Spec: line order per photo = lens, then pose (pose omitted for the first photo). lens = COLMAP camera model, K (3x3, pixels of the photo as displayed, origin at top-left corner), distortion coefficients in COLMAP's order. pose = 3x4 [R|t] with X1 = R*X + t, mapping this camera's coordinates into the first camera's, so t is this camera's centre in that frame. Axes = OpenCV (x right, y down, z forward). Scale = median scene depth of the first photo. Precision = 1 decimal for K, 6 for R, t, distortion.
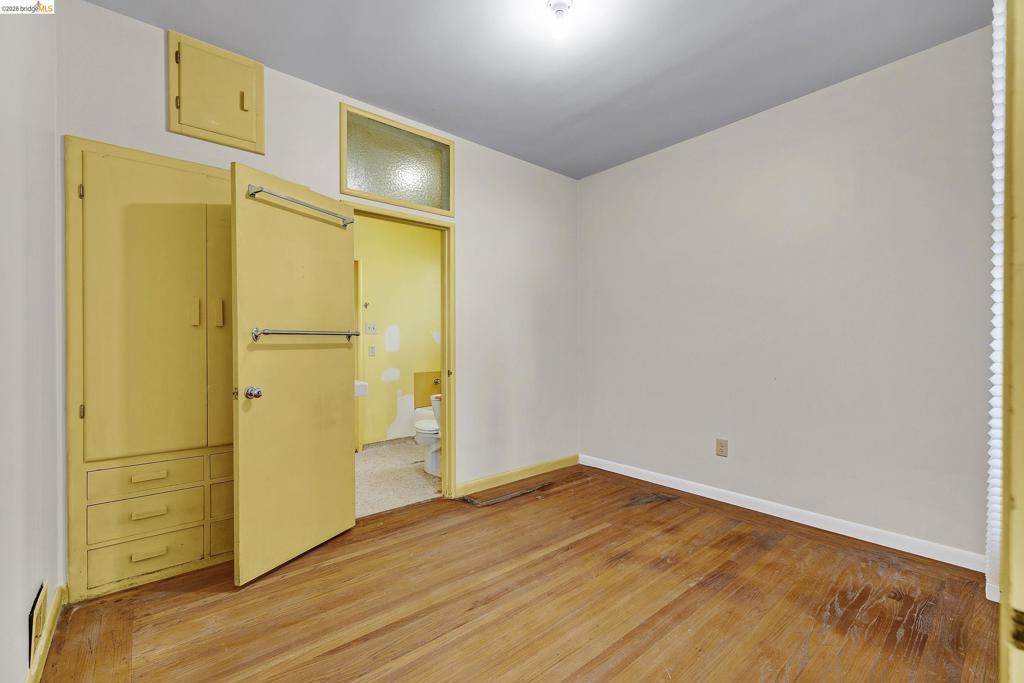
lens RADIAL K [[429.5, 0, 508.0], [0, 429.5, 343.9], [0, 0, 1]] dist [-0.001058, -0.000007]
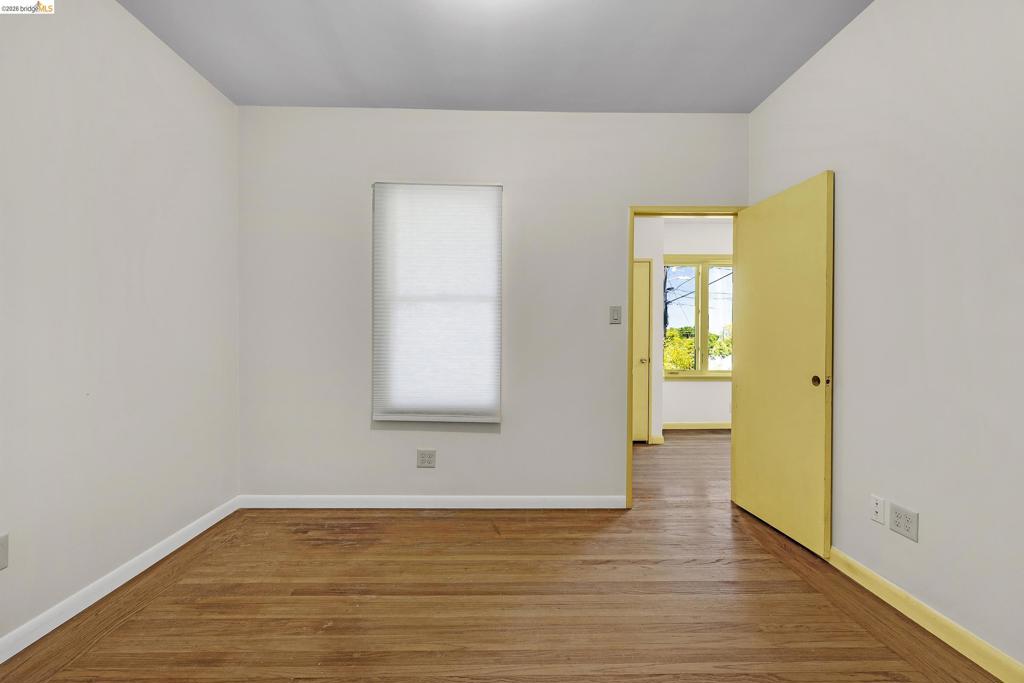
lens RADIAL K [[429.5, 0, 509.7], [0, 429.5, 340.6], [0, 0, 1]] dist [-0.001058, -0.000007]
pose [[-0.777898, -0.003075, 0.628383, -0.408136], [0.000172, 0.999987, 0.005107, -0.003718], [-0.628390, 0.004081, -0.777888, 1.602355]]
